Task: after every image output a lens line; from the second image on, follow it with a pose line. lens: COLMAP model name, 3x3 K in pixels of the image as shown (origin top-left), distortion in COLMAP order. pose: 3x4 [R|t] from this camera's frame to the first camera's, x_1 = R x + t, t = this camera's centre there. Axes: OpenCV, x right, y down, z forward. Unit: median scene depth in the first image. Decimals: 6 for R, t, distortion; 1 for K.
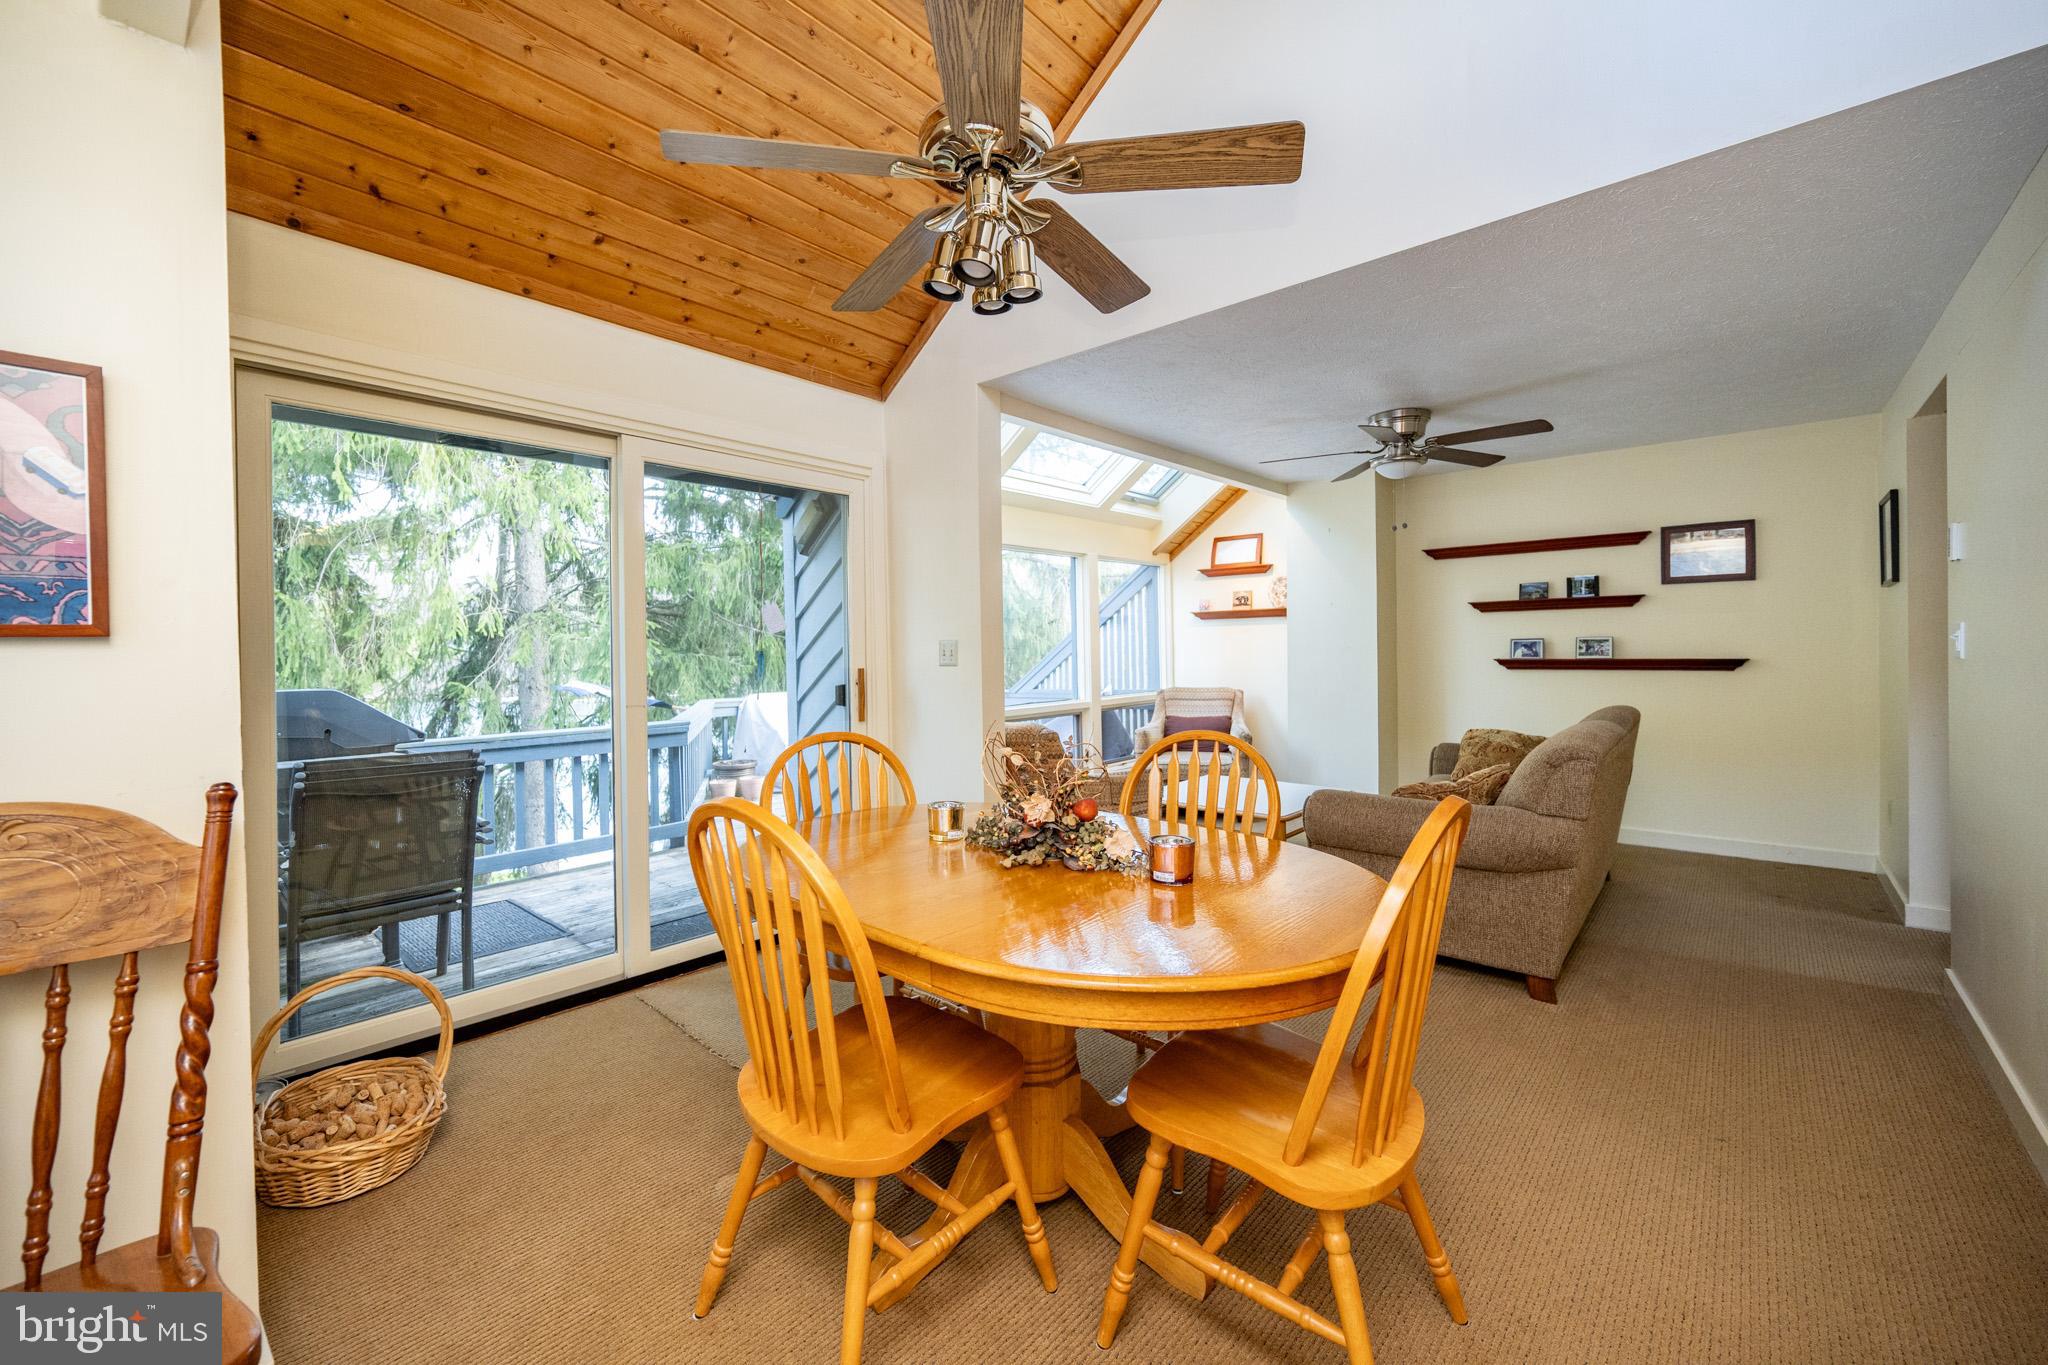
lens RADIAL K [[781.8, 0, 1006.1], [0, 781.8, 655.0], [0, 0, 1]] dist [-0.013673, 0.001108]
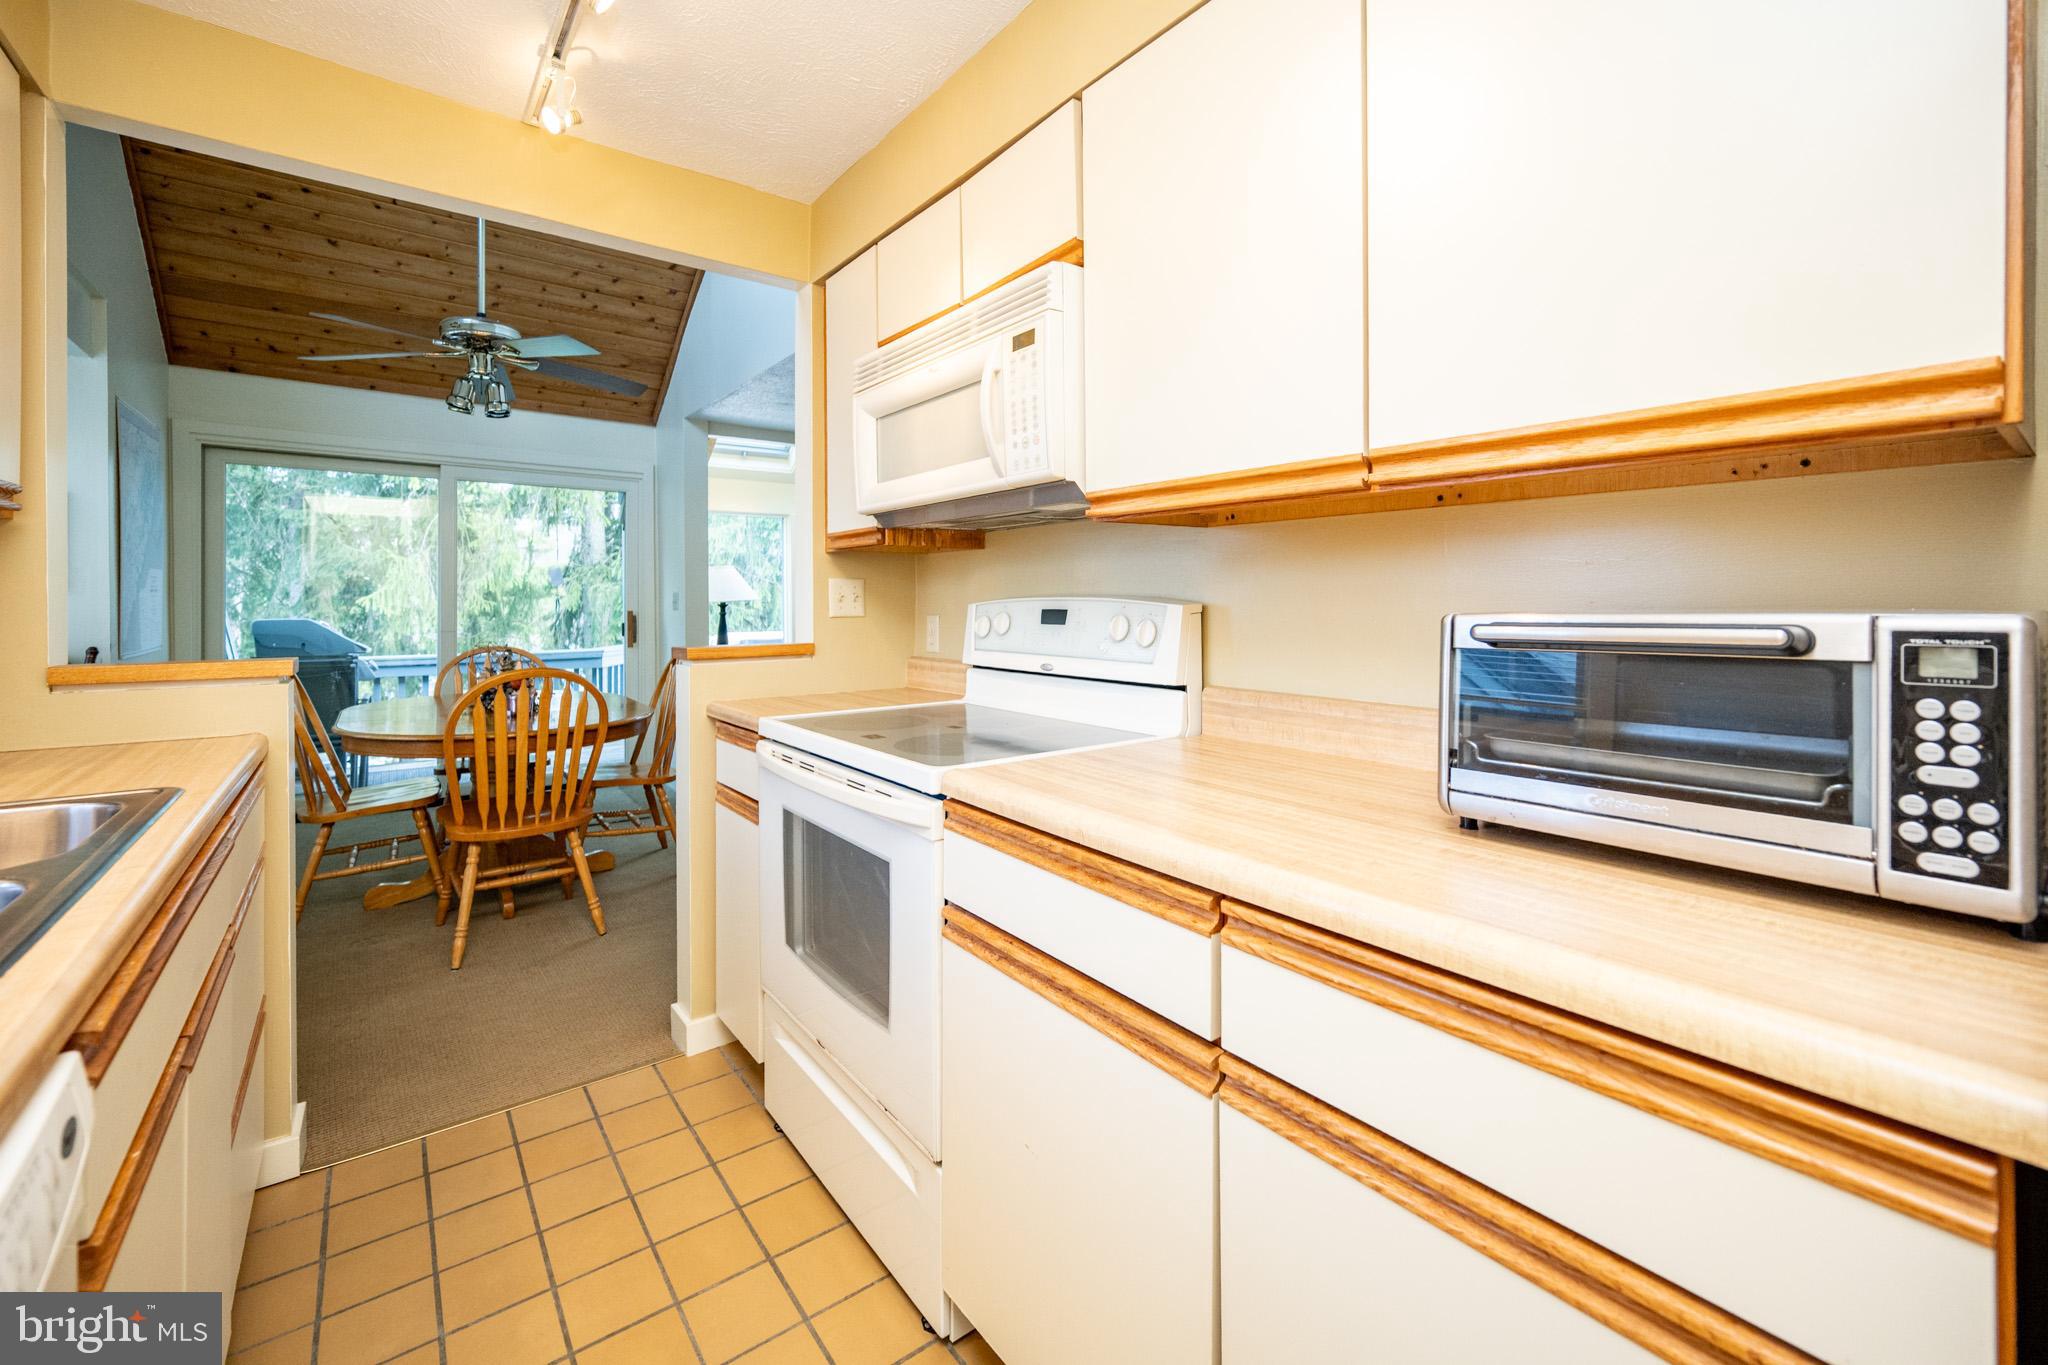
lens RADIAL K [[795.1, 0, 994.4], [0, 795.1, 586.6], [0, 0, 1]] dist [0.000276, -0.000624]
pose [[0.977284, 0.009003, -0.211744, 0.545642], [-0.014090, 0.999647, -0.022525, -0.004046], [0.211467, 0.024997, 0.977066, -0.206441]]
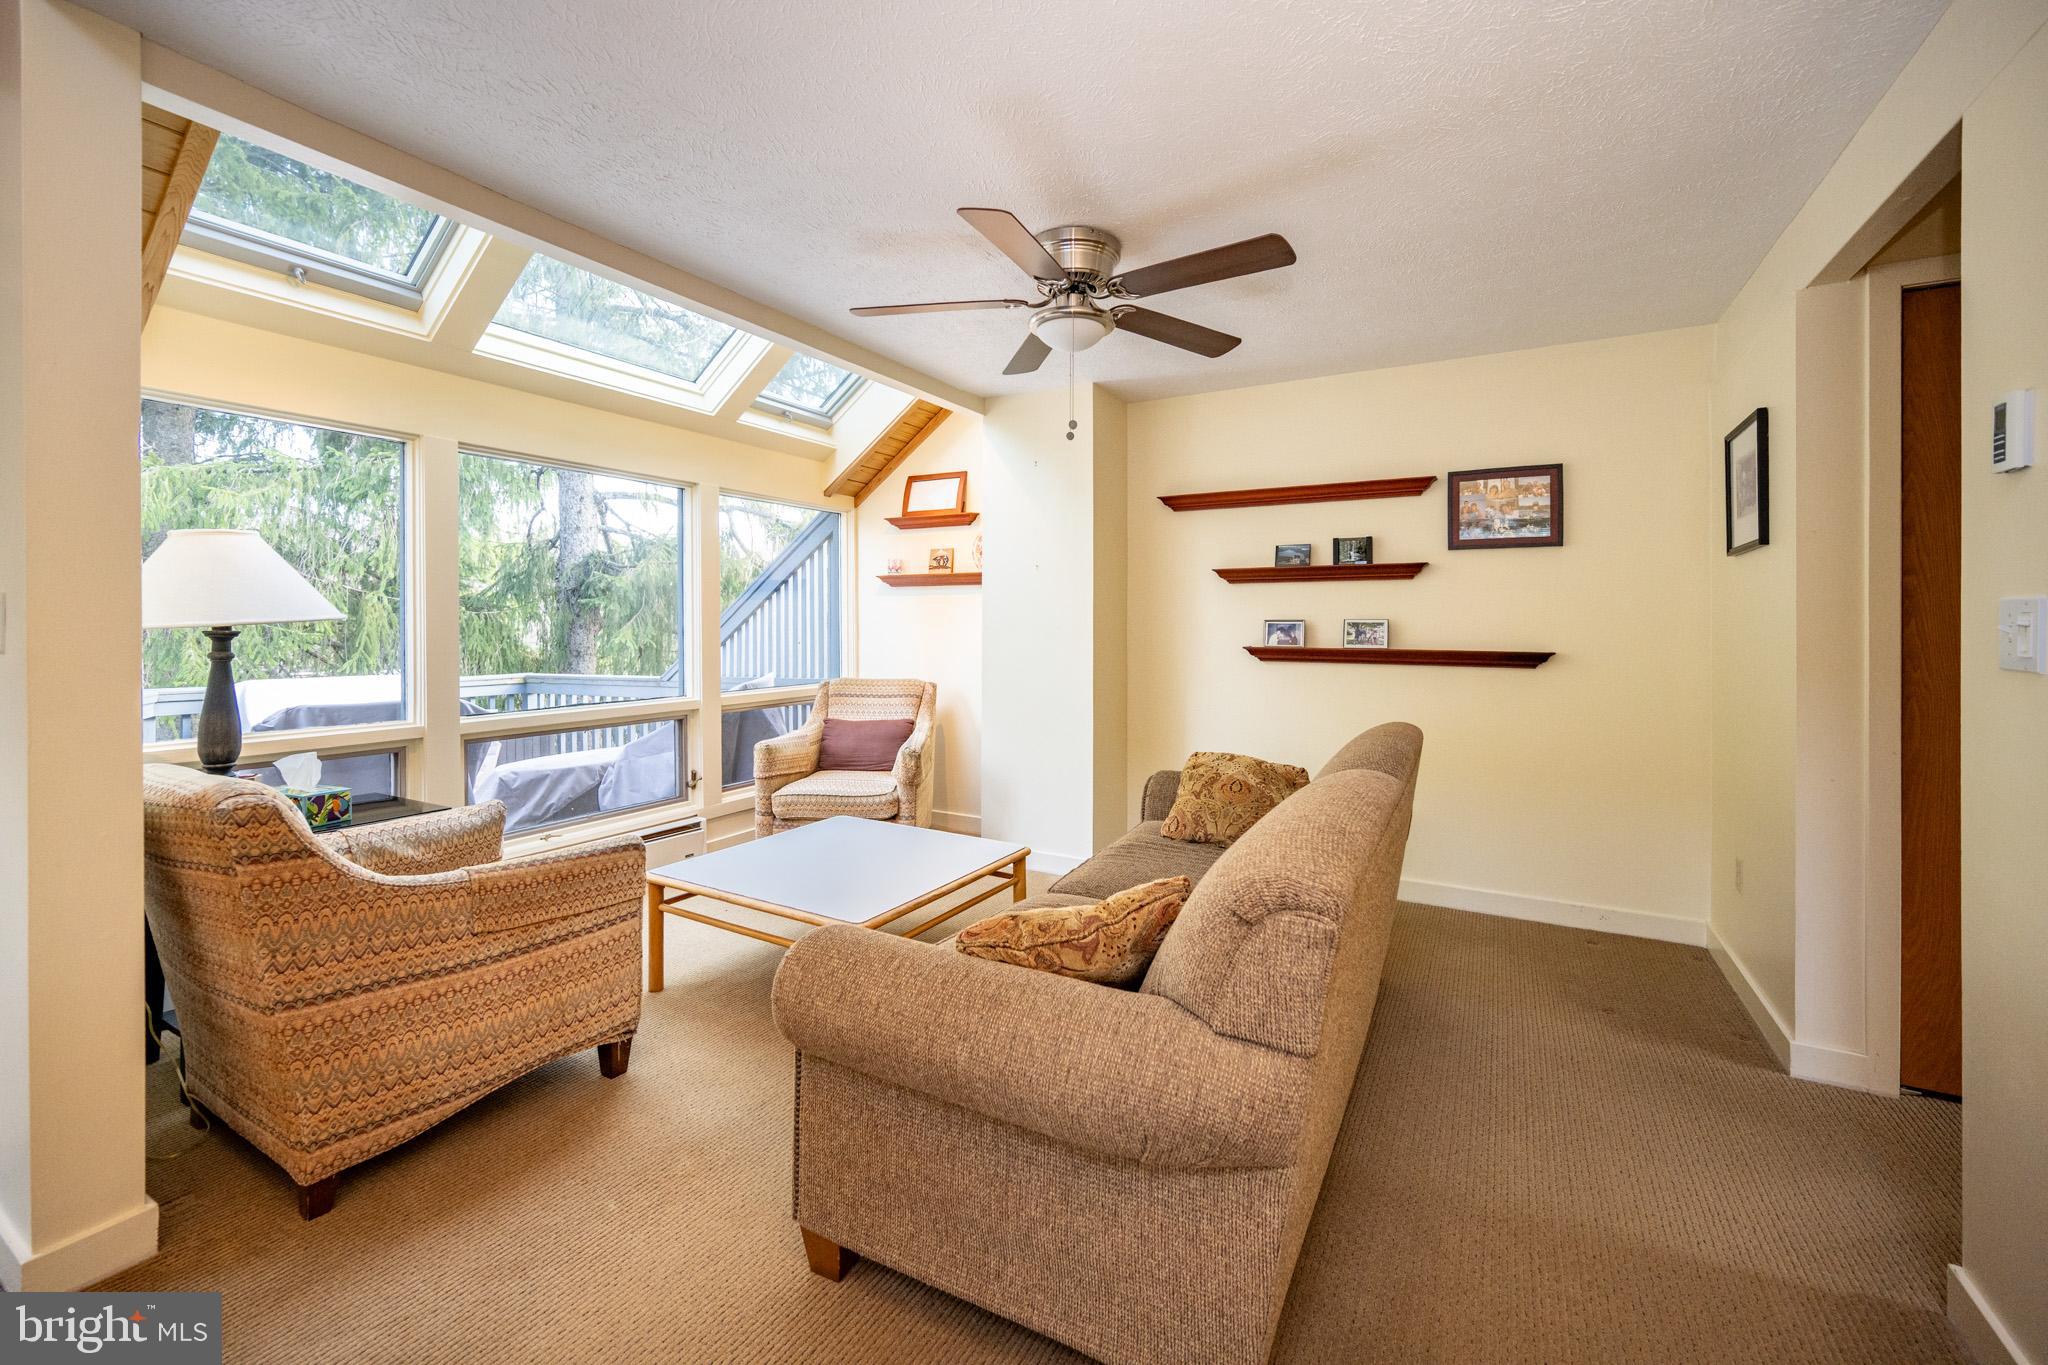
lens RADIAL K [[795.1, 0, 984.5], [0, 795.1, 620.2], [0, 0, 1]] dist [0.000276, -0.000624]
pose [[0.982091, 0.019134, 0.187433, 0.253892], [-0.016744, 0.999757, -0.014325, -0.005095], [-0.187662, 0.010930, 0.982173, 0.317574]]
